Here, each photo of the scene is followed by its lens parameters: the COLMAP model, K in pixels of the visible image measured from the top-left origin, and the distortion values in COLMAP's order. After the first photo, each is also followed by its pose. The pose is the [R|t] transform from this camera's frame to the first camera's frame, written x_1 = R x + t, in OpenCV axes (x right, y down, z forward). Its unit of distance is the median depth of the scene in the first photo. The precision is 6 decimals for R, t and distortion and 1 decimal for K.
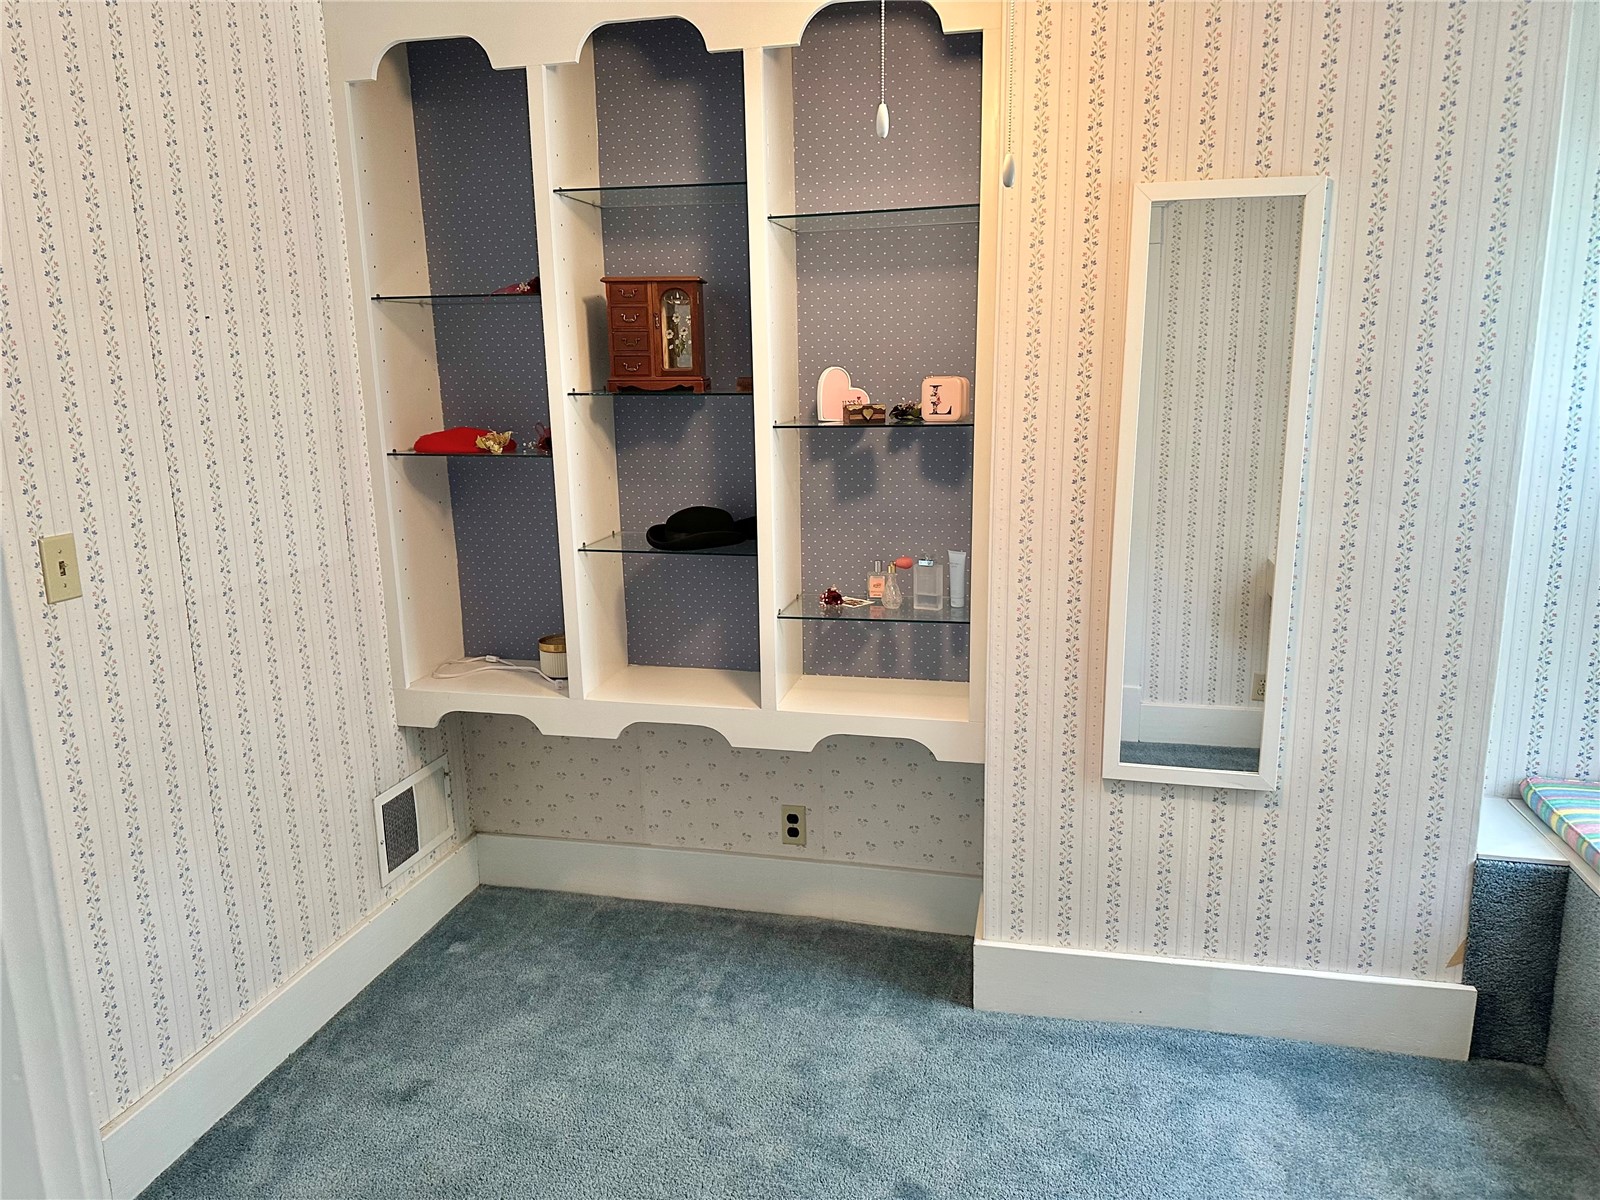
lens RADIAL K [[1110.0, 0, 806.4], [0, 1110.0, 596.5], [0, 0, 1]] dist [0.094336, -0.139975]
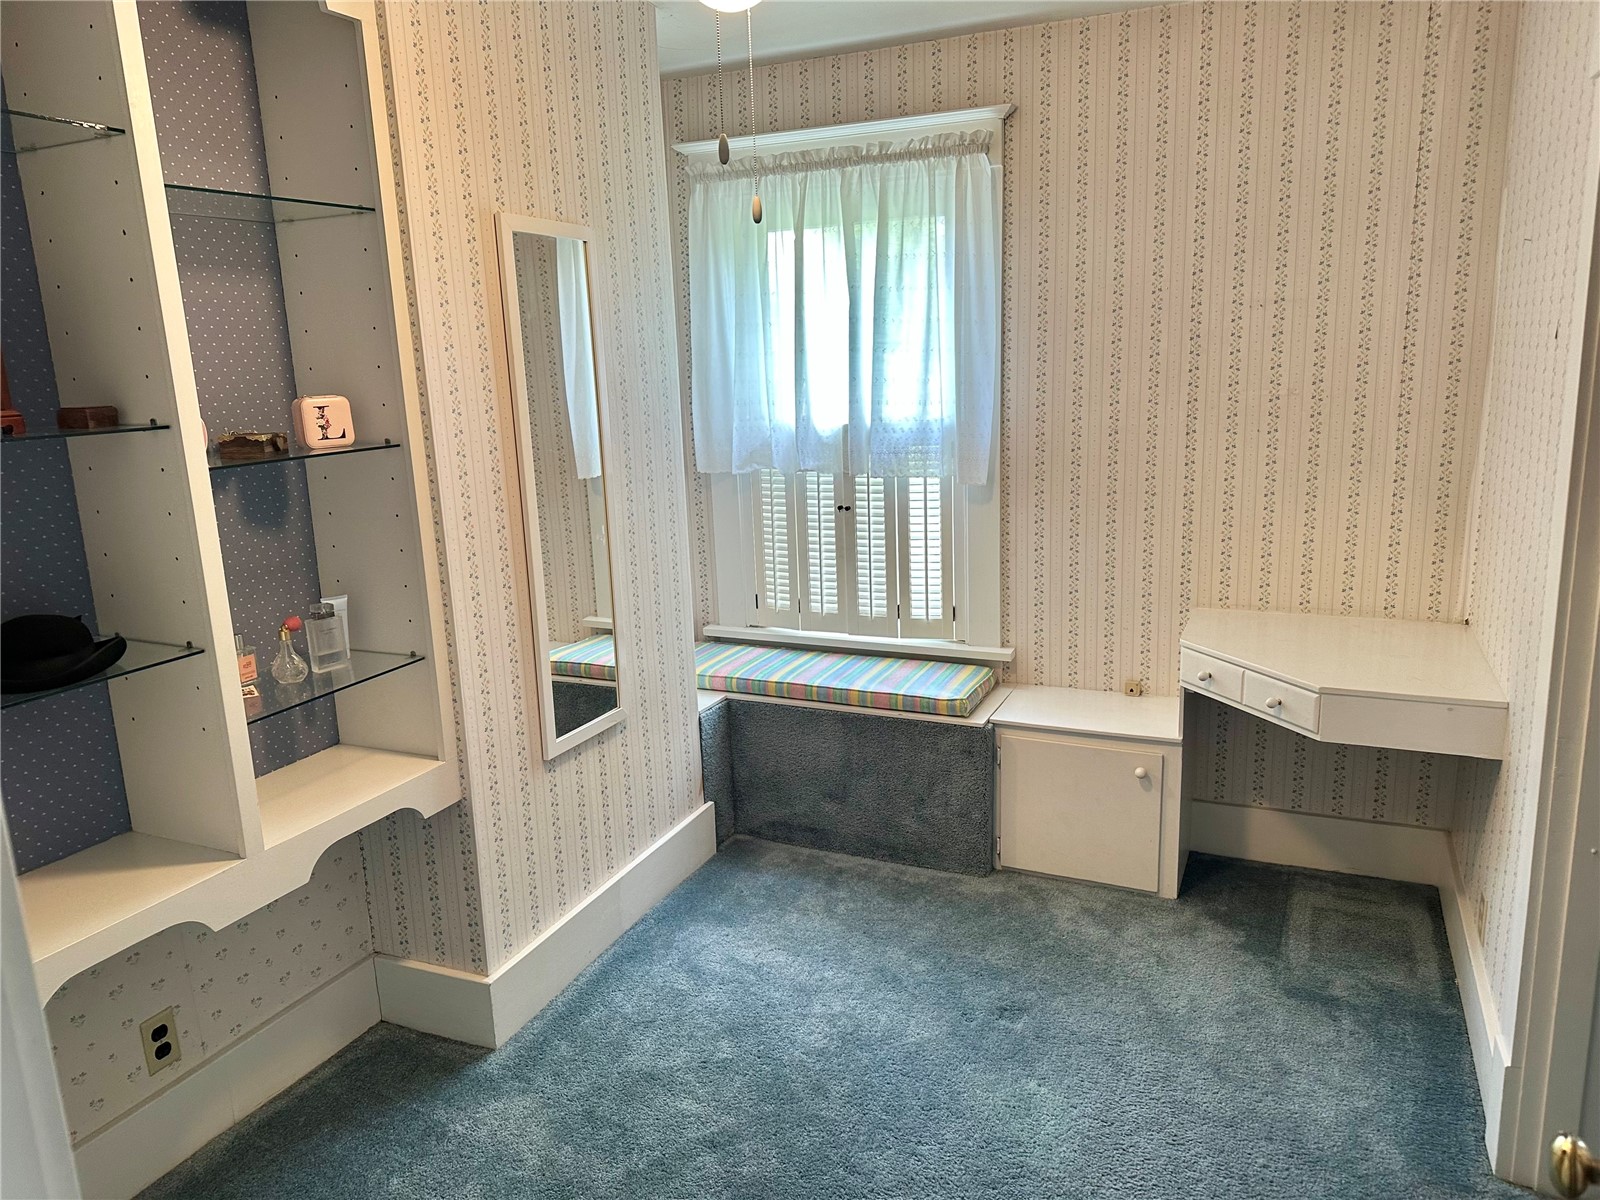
lens RADIAL K [[1129.6, 0, 796.8], [0, 1129.6, 614.7], [0, 0, 1]] dist [0.087028, -0.080648]
pose [[0.191831, -0.213849, 0.957846, -0.692640], [0.233607, 0.957870, 0.167069, -0.097231], [-0.953220, 0.191711, 0.233706, 0.475125]]
